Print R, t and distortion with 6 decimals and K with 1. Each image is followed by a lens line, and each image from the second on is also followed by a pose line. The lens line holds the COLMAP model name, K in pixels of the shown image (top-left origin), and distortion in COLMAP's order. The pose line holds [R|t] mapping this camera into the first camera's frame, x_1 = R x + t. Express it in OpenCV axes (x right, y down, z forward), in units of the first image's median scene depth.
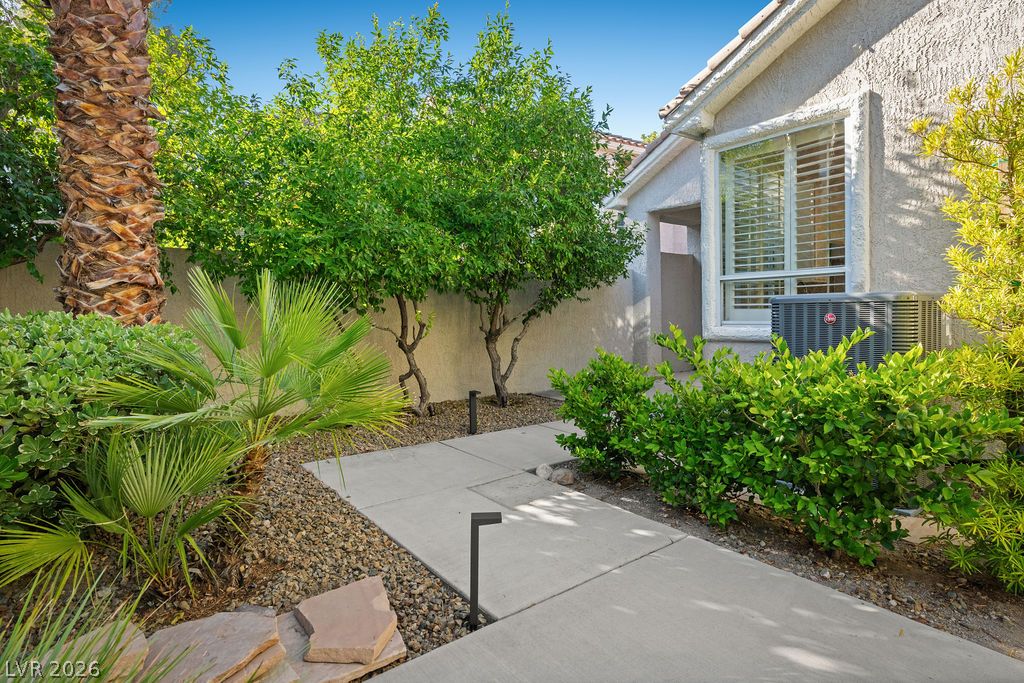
lens RADIAL K [[532.7, 0, 512.0], [0, 532.7, 341.5], [0, 0, 1]] dist [-0.001837, -0.000193]
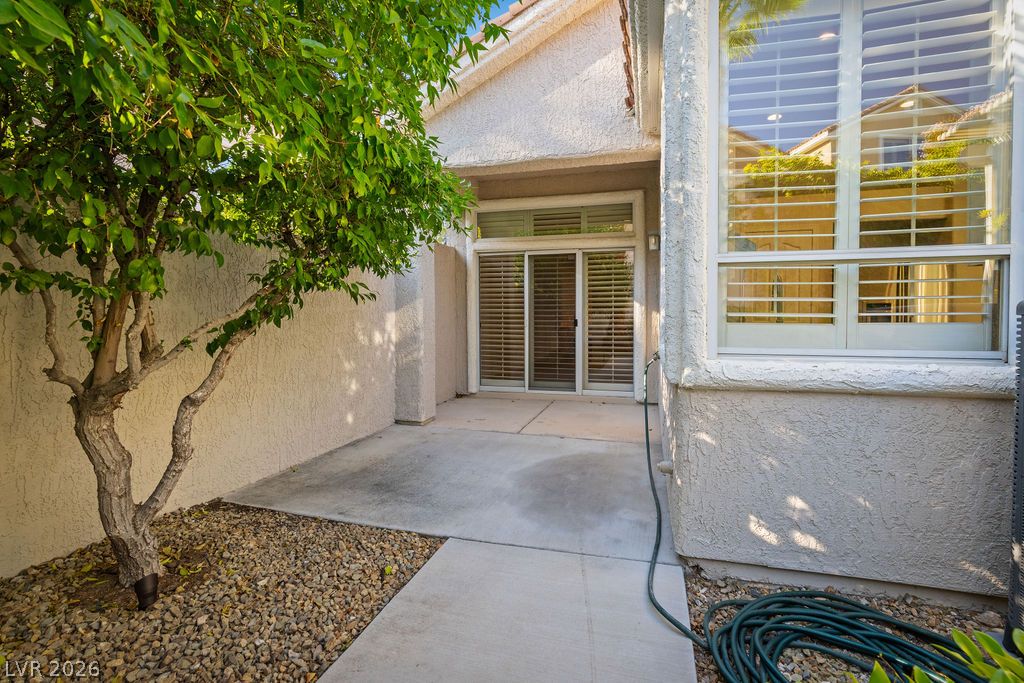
lens RADIAL K [[474.6, 0, 518.7], [0, 474.6, 329.5], [0, 0, 1]] dist [-0.001812, 0.000054]
pose [[0.793041, -0.001131, 0.609168, -0.011402], [0.020636, 0.999474, -0.025009, -0.043206], [-0.608819, 0.032404, 0.792647, 0.703565]]
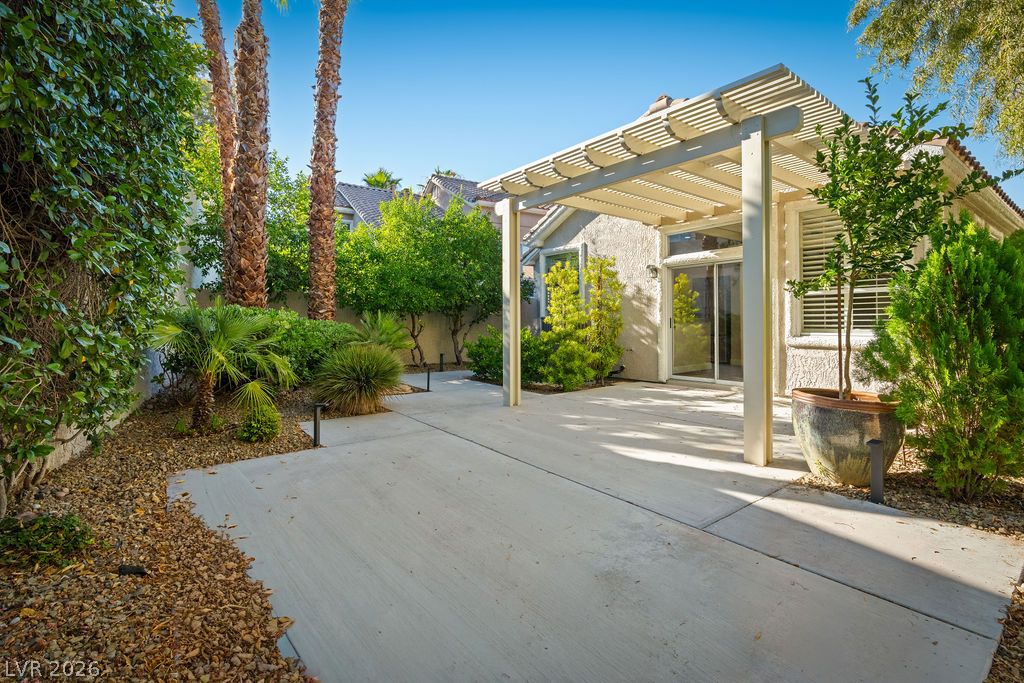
lens RADIAL K [[480.2, 0, 511.5], [0, 480.2, 321.2], [0, 0, 1]] dist [0.000000, 0.000038]
pose [[0.999913, 0.012375, 0.004560, 0.206930], [-0.012103, 0.998392, -0.055381, 0.056193], [-0.005238, 0.055321, 0.998455, -1.056712]]
